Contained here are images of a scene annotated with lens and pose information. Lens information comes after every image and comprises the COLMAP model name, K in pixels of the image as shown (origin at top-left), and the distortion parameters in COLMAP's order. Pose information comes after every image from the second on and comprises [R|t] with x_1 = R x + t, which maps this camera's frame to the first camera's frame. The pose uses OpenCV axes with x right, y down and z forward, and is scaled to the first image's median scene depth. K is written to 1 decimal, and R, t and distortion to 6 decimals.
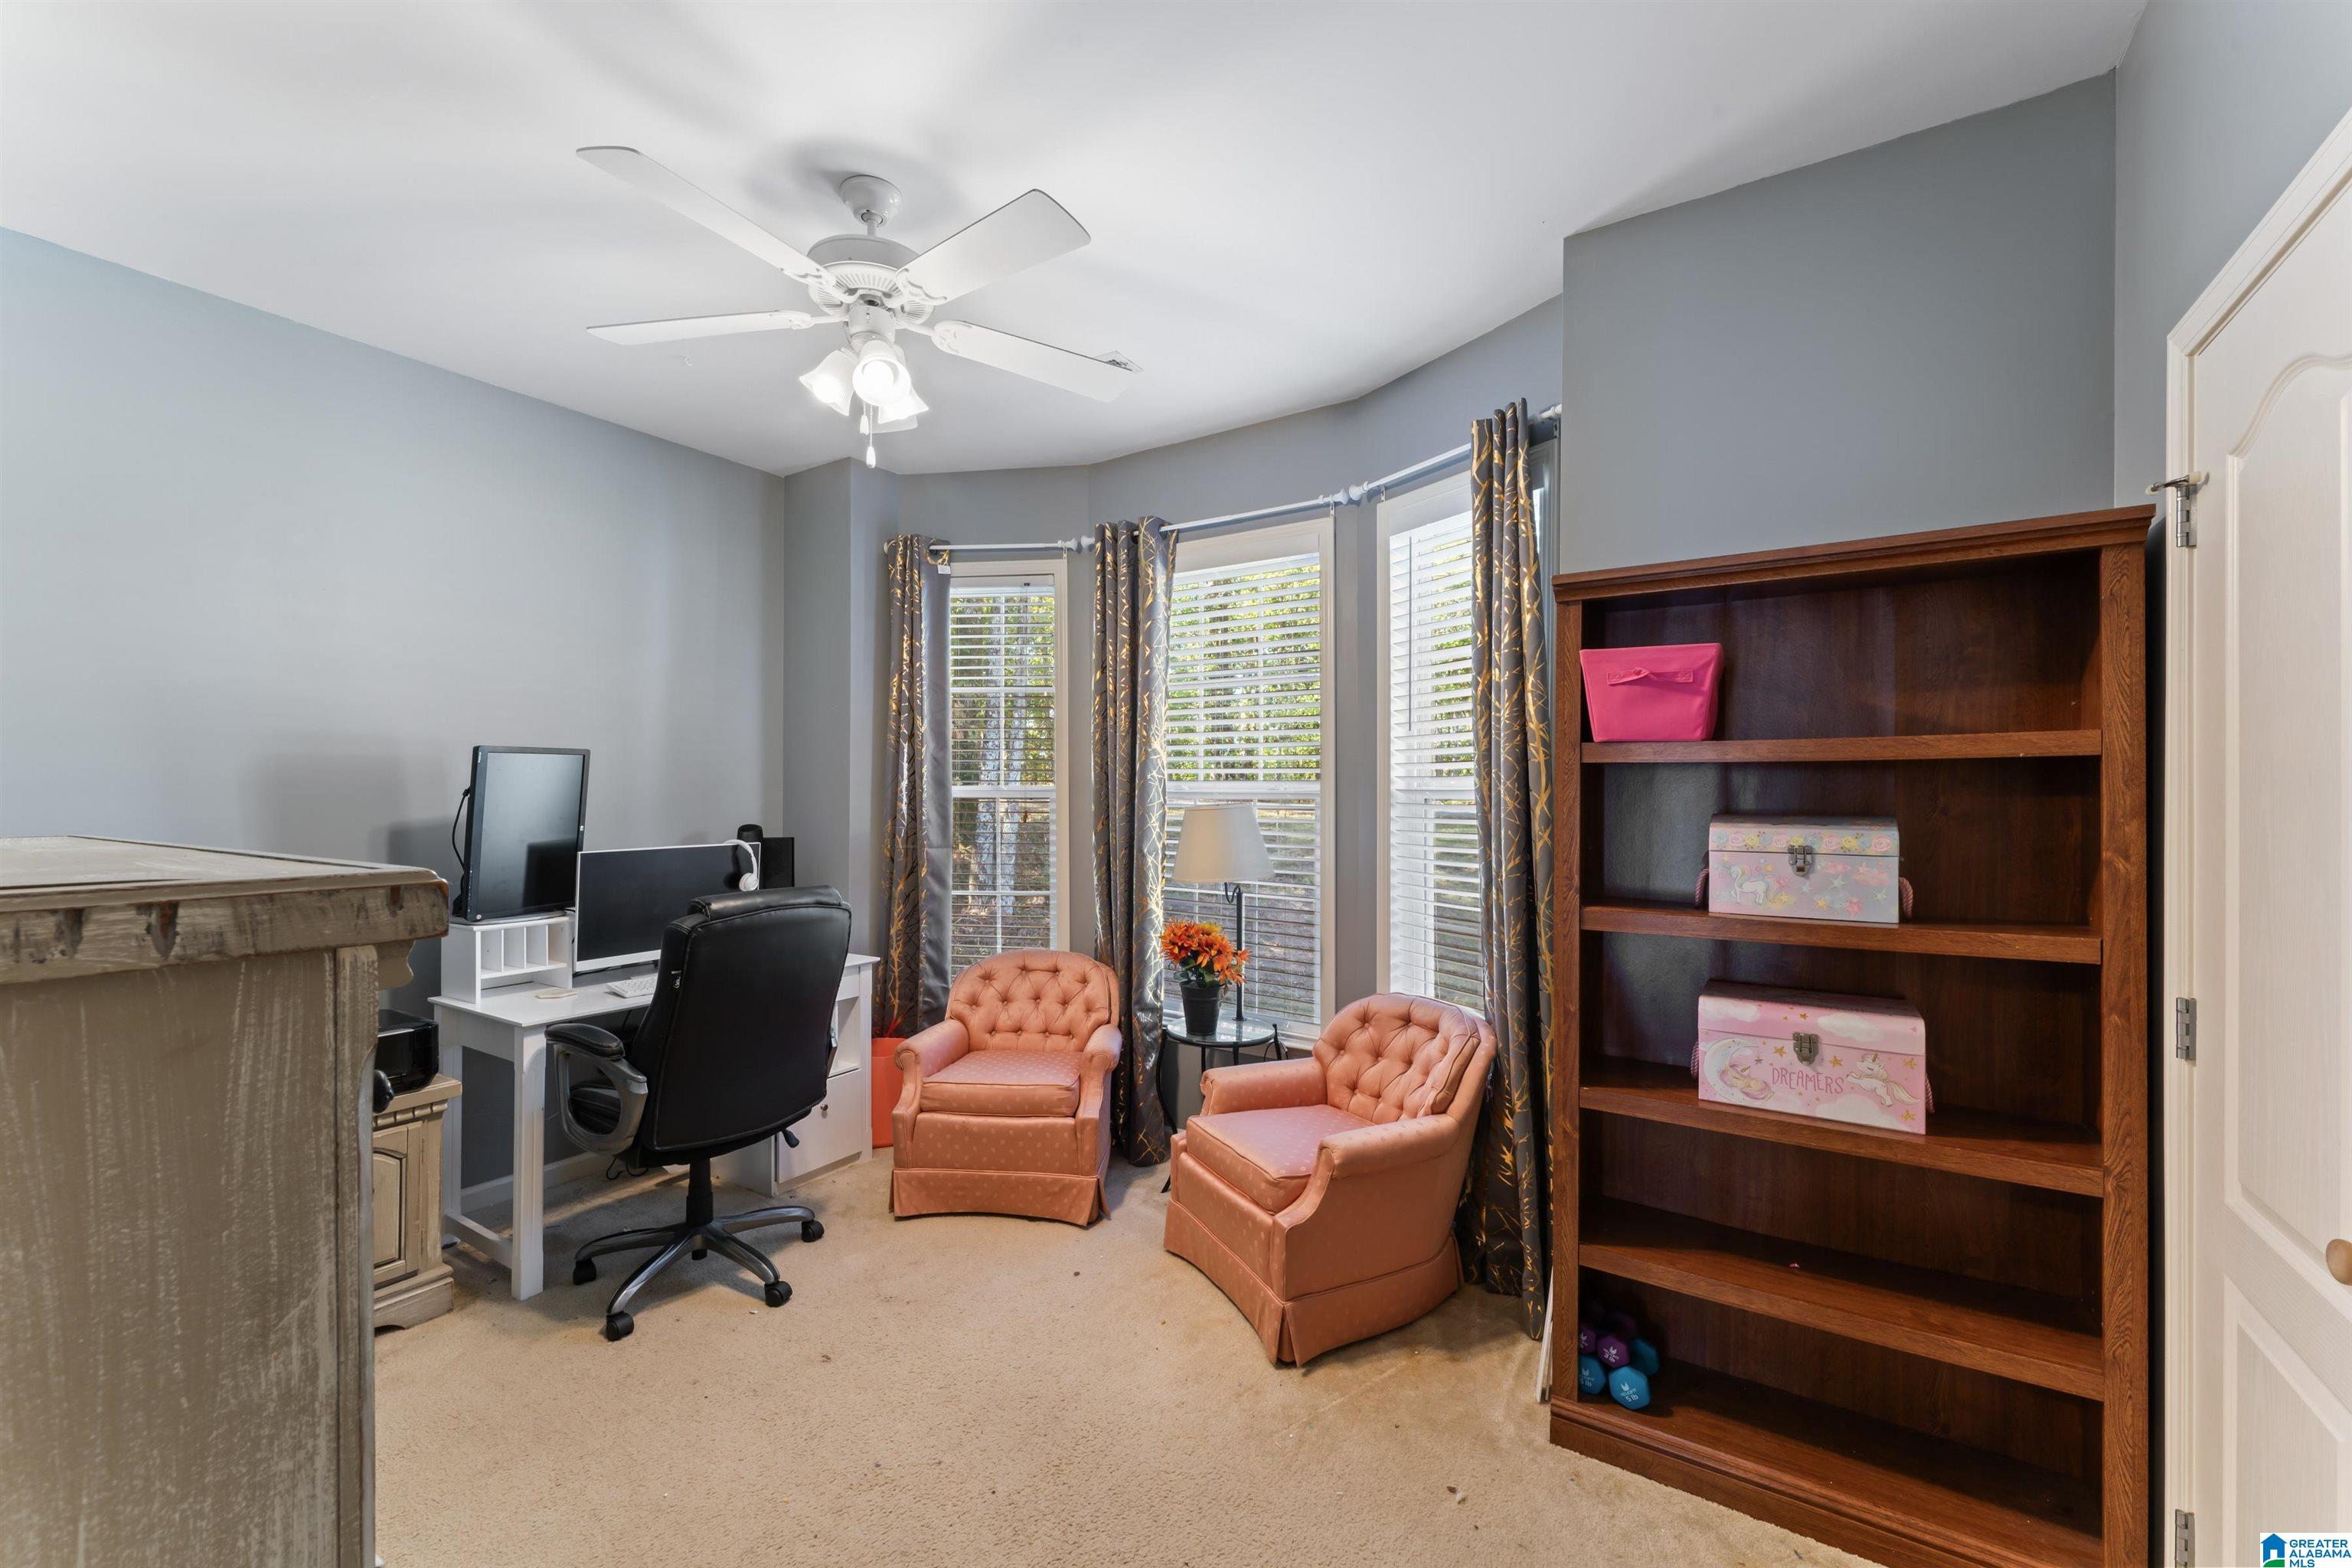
lens RADIAL K [[940.3, 0, 1176.1], [0, 940.3, 790.6], [0, 0, 1]] dist [0.001294, 0.000187]
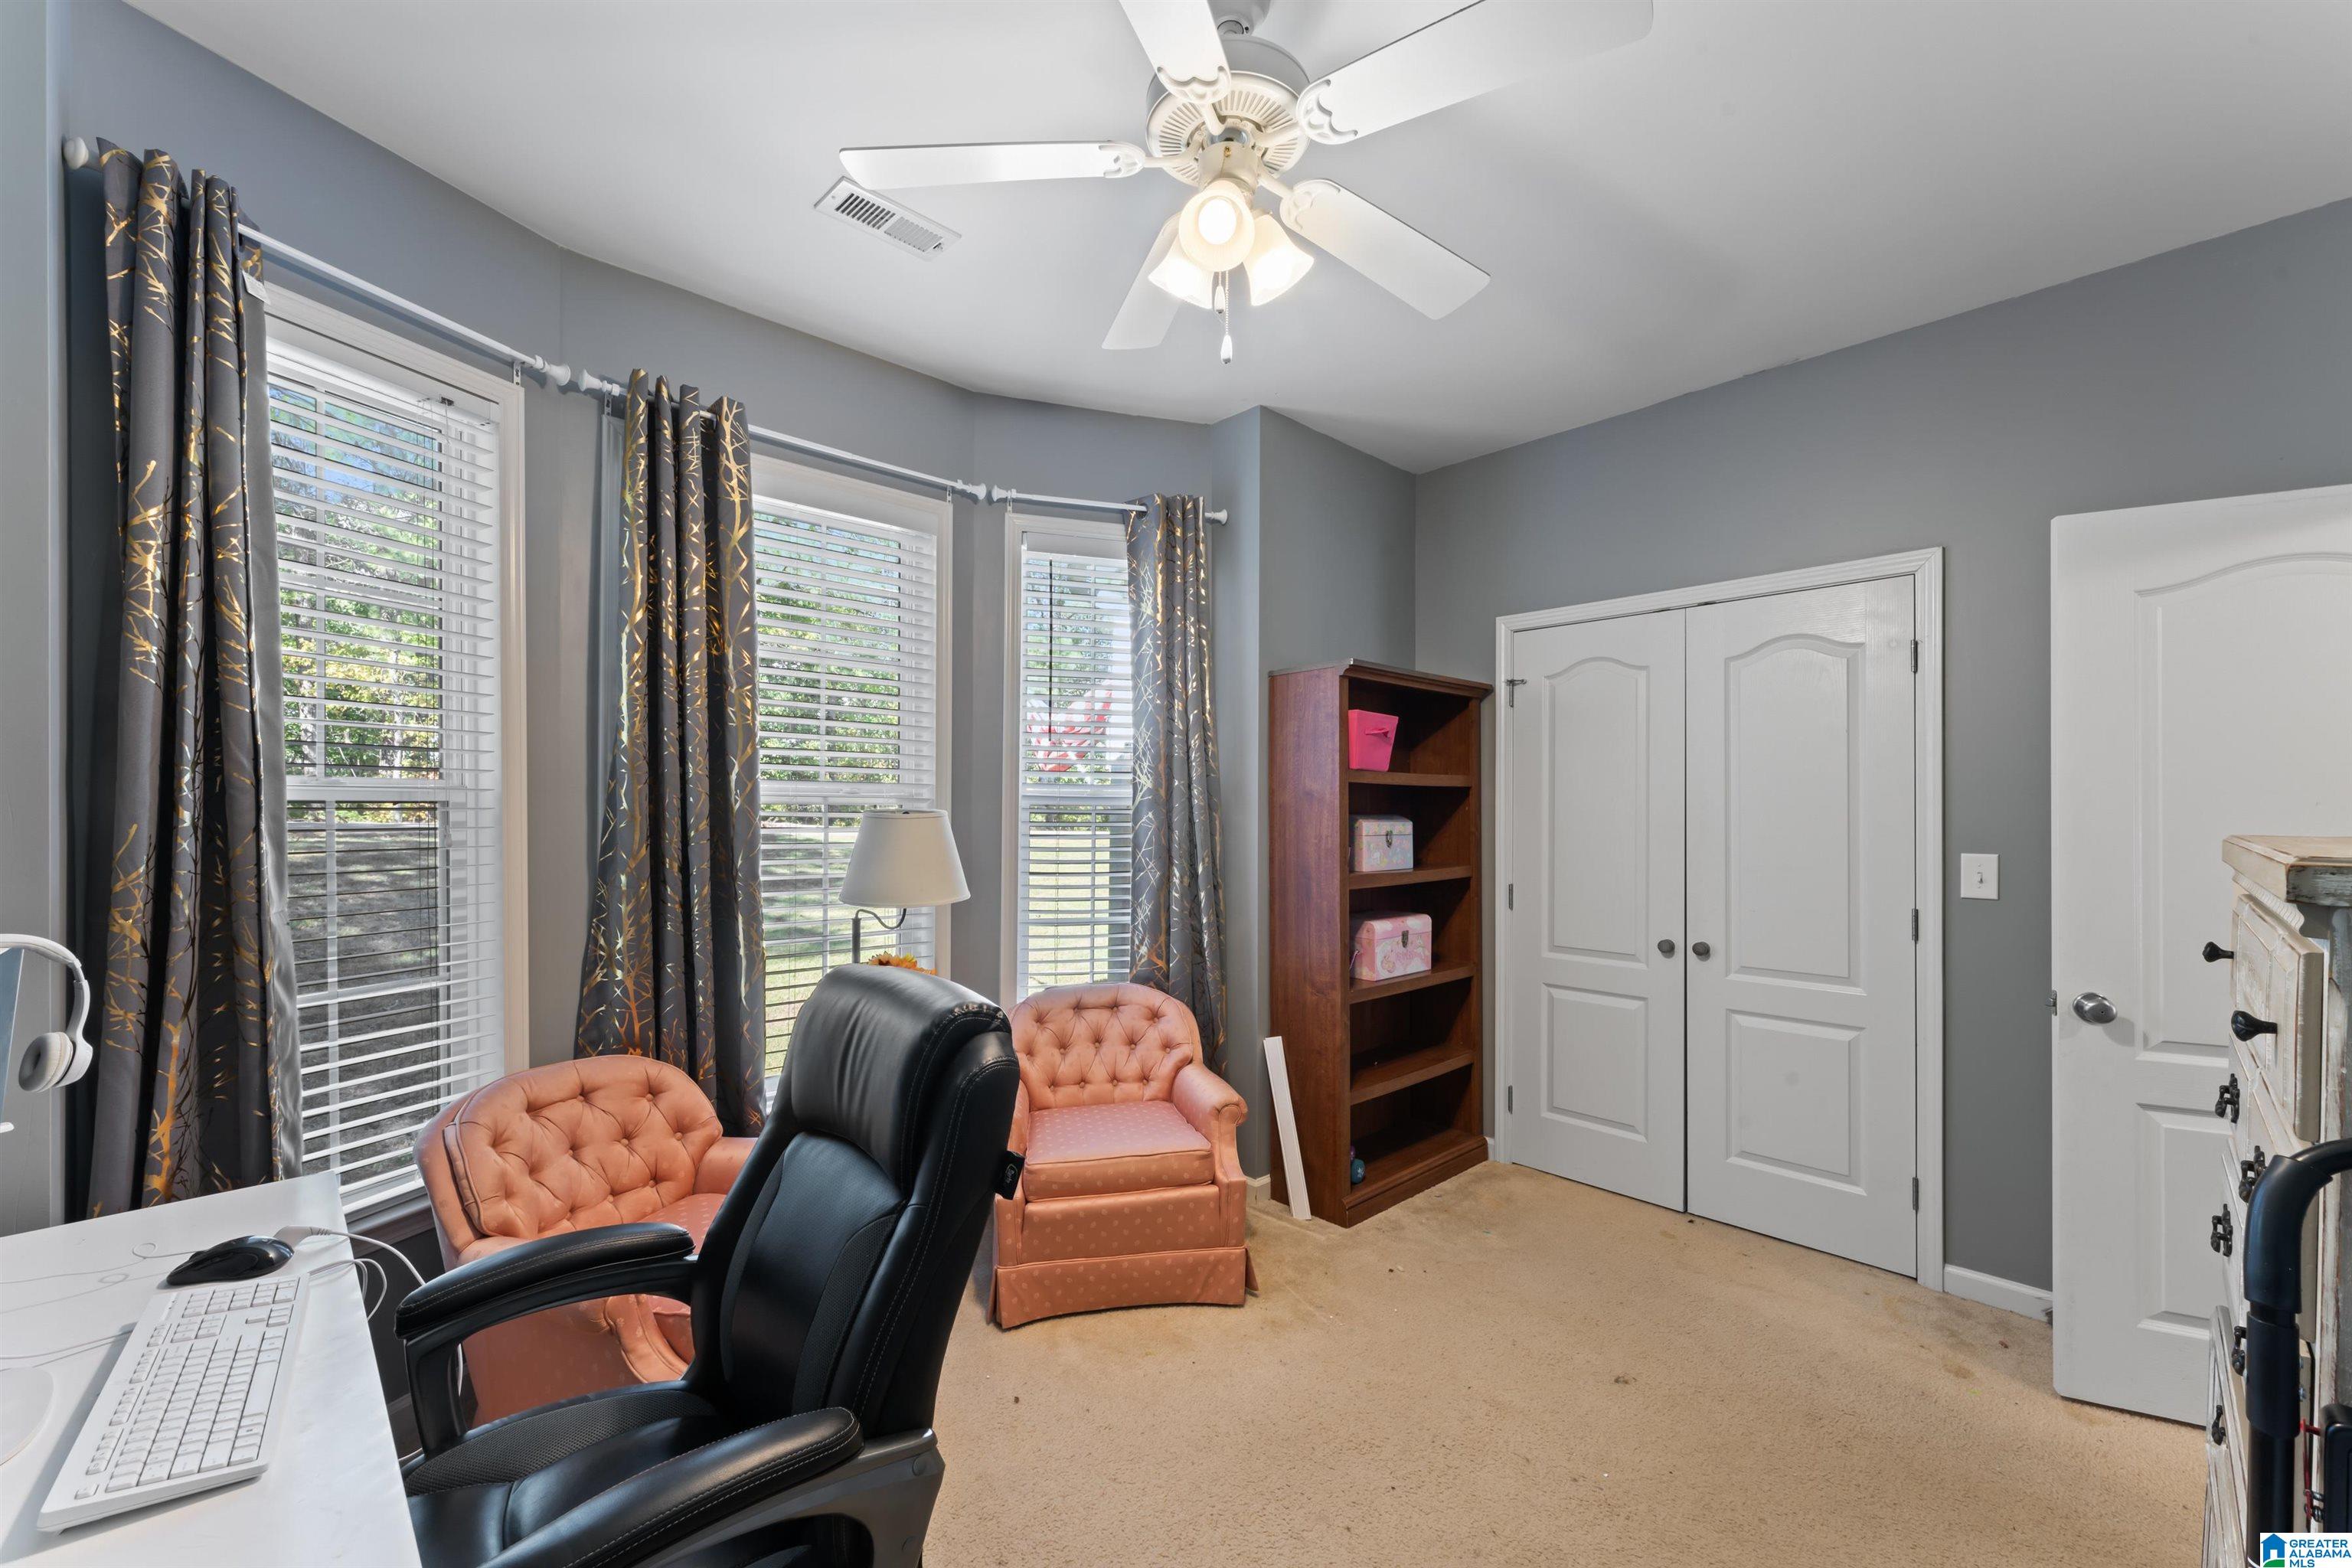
lens RADIAL K [[958.3, 0, 1172.8], [0, 958.3, 807.2], [0, 0, 1]] dist [0.000942, 0.000042]
pose [[0.228599, 0.000546, 0.973521, -0.966924], [-0.010551, 0.999942, 0.001917, 0.010131], [-0.973463, -0.010710, 0.228592, 0.764271]]
